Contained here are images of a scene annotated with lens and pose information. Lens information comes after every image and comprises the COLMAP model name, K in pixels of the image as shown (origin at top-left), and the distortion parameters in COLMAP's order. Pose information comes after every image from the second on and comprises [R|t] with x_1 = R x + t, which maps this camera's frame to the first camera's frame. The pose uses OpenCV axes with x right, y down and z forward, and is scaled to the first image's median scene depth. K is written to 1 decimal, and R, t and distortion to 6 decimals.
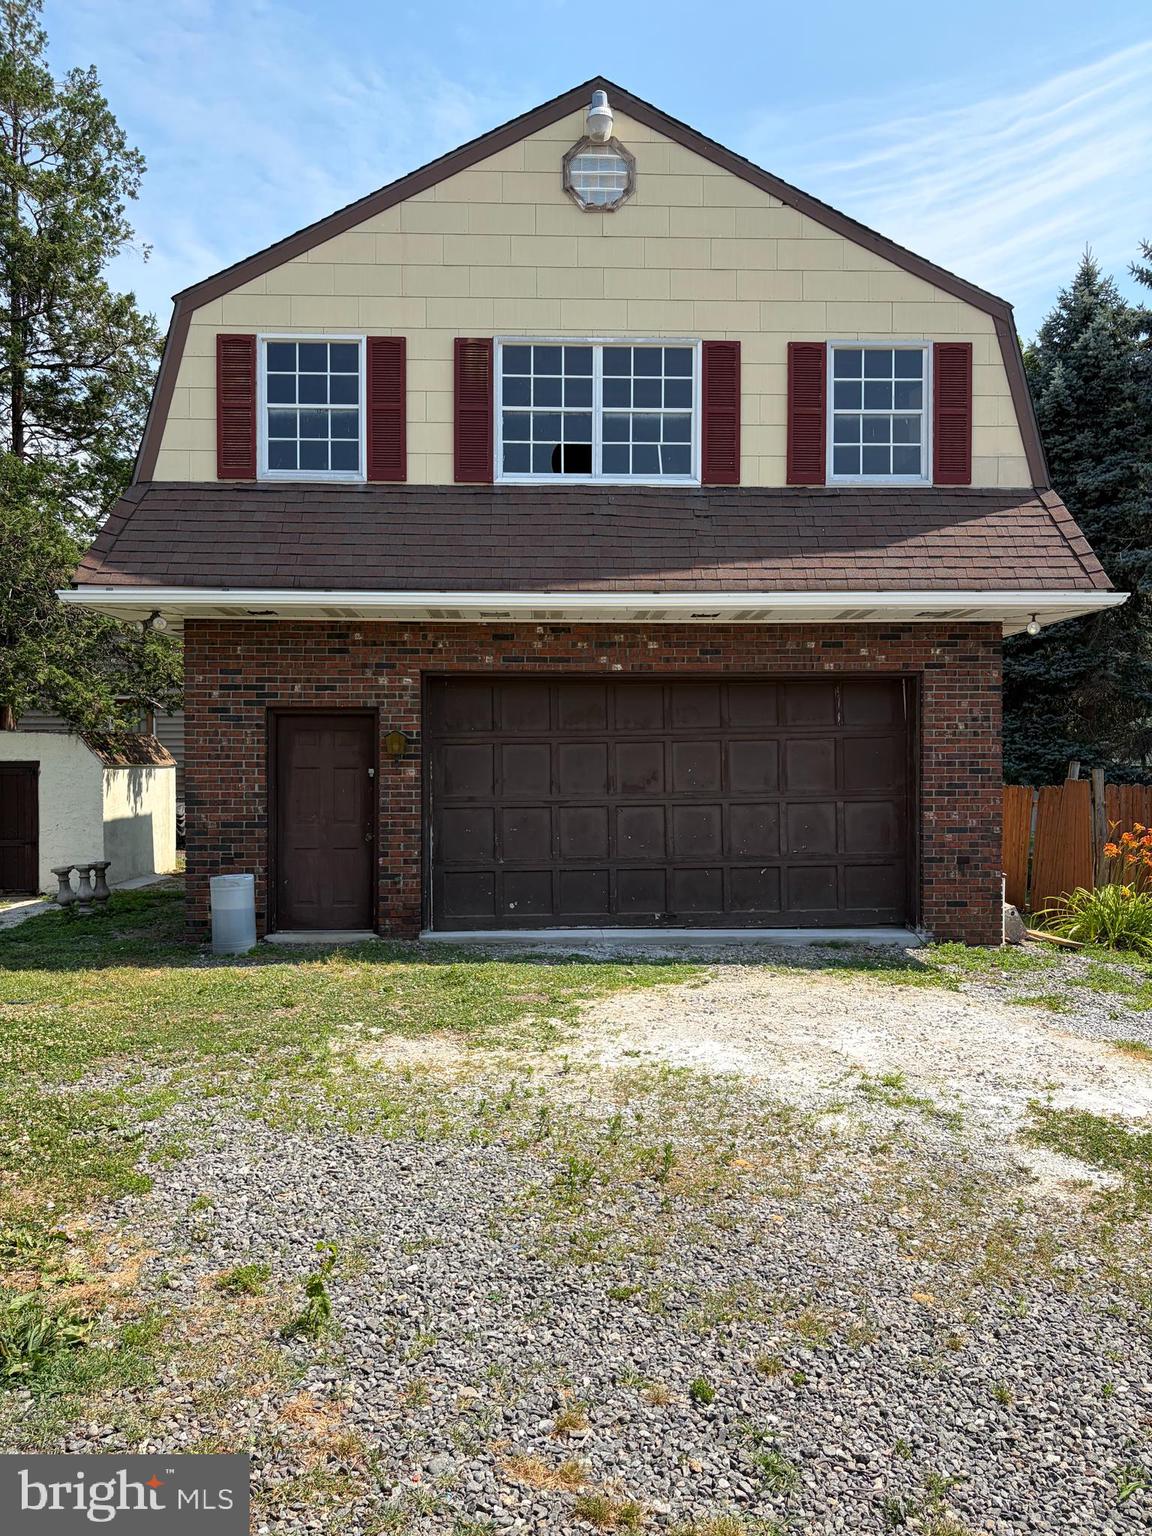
lens RADIAL K [[1144.9, 0, 572.6], [0, 1144.9, 766.2], [0, 0, 1]] dist [-0.001765, 0.023845]
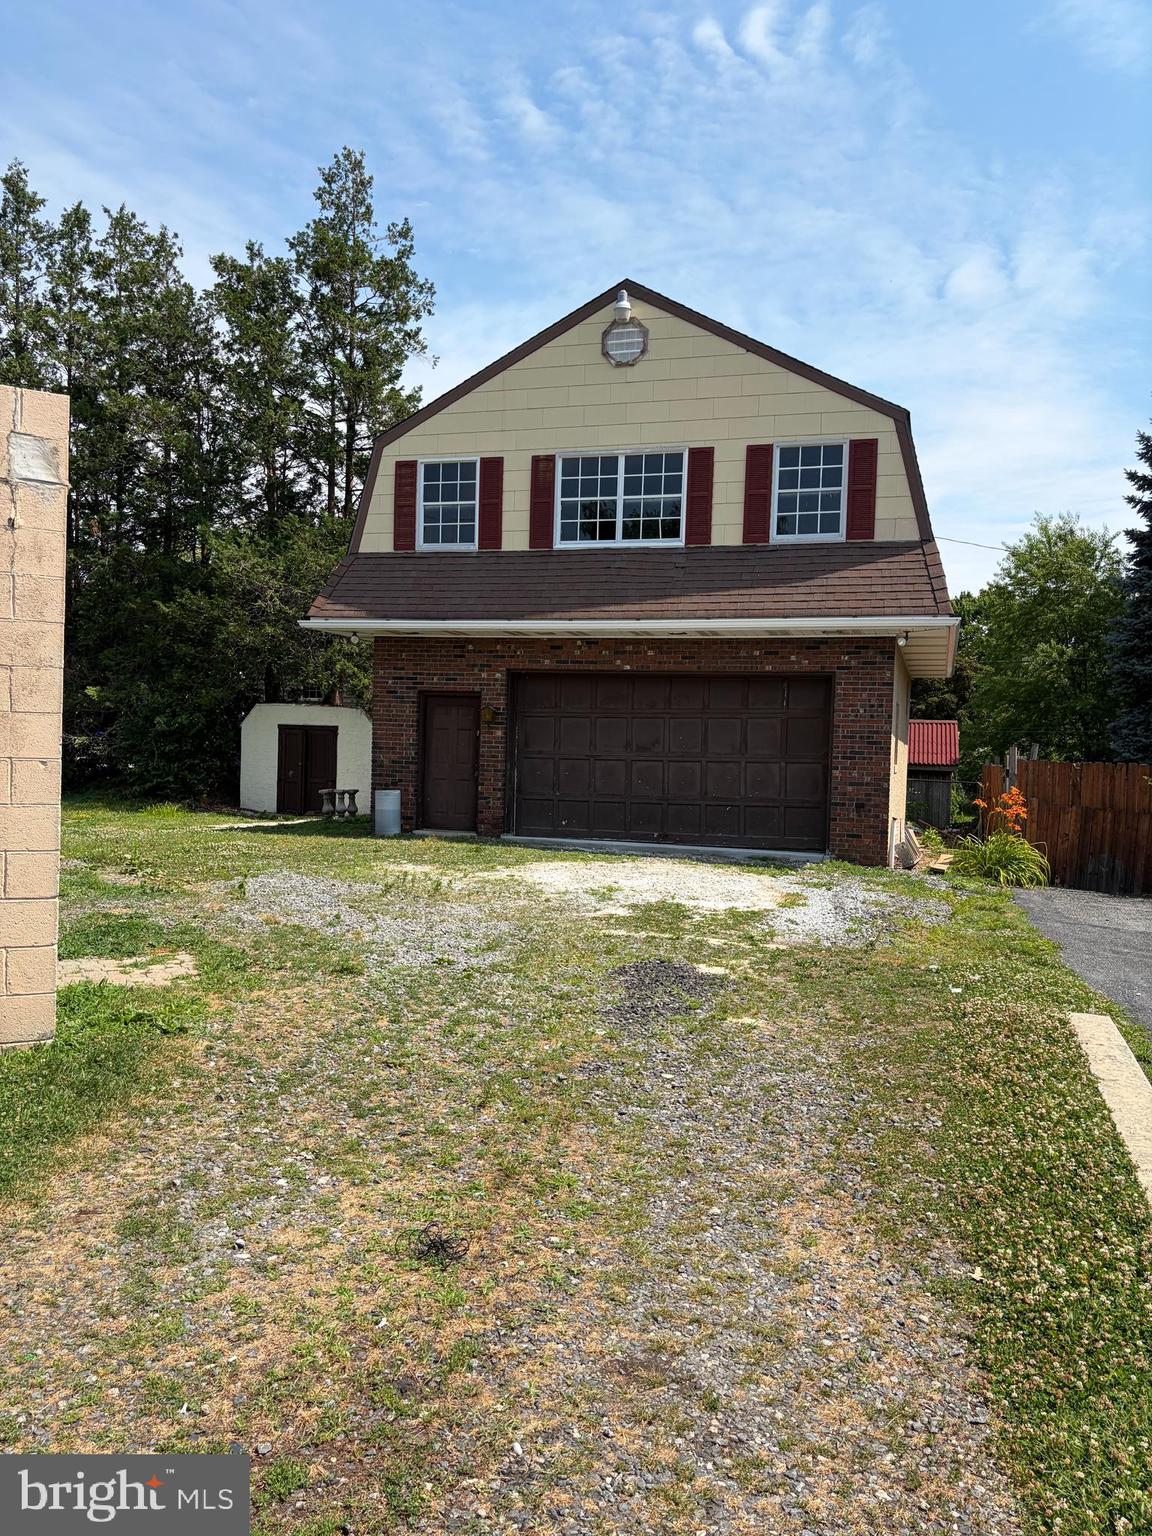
lens RADIAL K [[1161.8, 0, 575.0], [0, 1161.8, 770.5], [0, 0, 1]] dist [0.019514, -0.030039]
pose [[0.943148, 0.036472, -0.330365, 0.488078], [-0.031890, 0.999305, 0.019280, 0.022570], [0.330839, -0.007649, 0.943656, -0.477855]]
